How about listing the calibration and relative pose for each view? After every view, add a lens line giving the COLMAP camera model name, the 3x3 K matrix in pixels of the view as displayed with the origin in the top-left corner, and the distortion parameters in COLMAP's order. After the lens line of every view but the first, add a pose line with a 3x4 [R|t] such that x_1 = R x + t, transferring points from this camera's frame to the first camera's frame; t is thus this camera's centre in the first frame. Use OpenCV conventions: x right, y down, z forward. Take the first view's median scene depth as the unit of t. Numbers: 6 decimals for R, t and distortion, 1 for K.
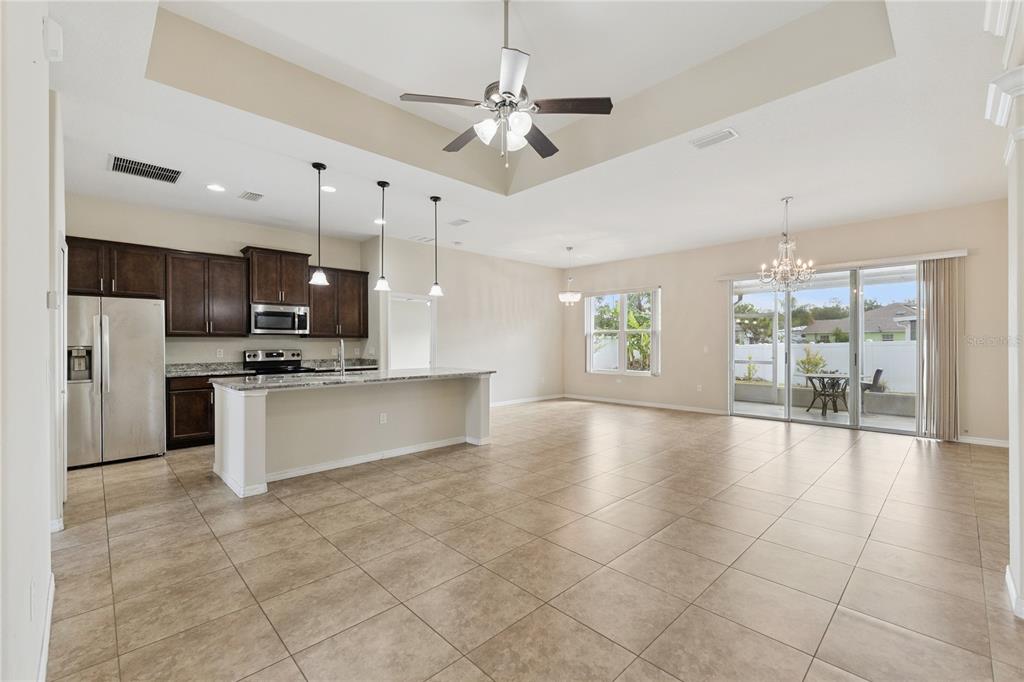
lens RADIAL K [[427.1, 0, 512.0], [0, 427.1, 341.0], [0, 0, 1]] dist [0.001914, 0.000221]
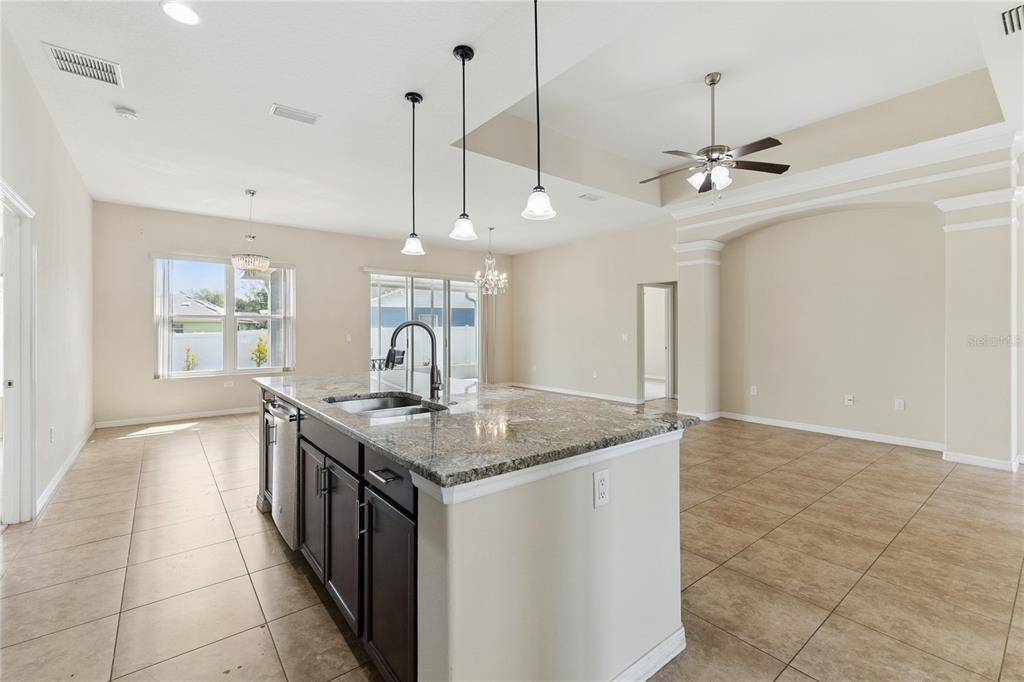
lens RADIAL K [[444.0, 0, 509.8], [0, 444.0, 326.5], [0, 0, 1]] dist [0.001618, -0.000708]
pose [[0.106570, 0.012165, 0.994231, -0.828946], [-0.000611, 0.999926, -0.012170, 0.007305], [-0.994305, 0.000690, 0.106570, 0.816445]]
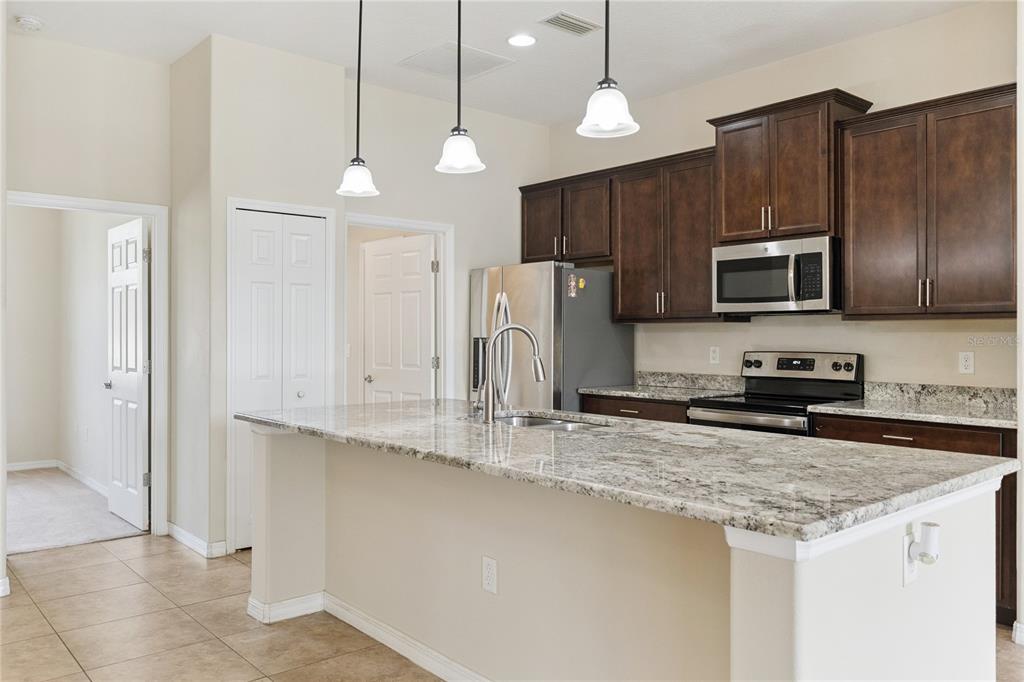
lens RADIAL K [[778.7, 0, 526.2], [0, 778.7, 331.2], [0, 0, 1]] dist [-0.000113, 0.000483]
pose [[-0.049576, -0.002942, -0.998766, 0.255240], [0.000619, 0.999995, -0.002977, 0.004211], [0.998770, -0.000765, -0.049574, 1.005367]]
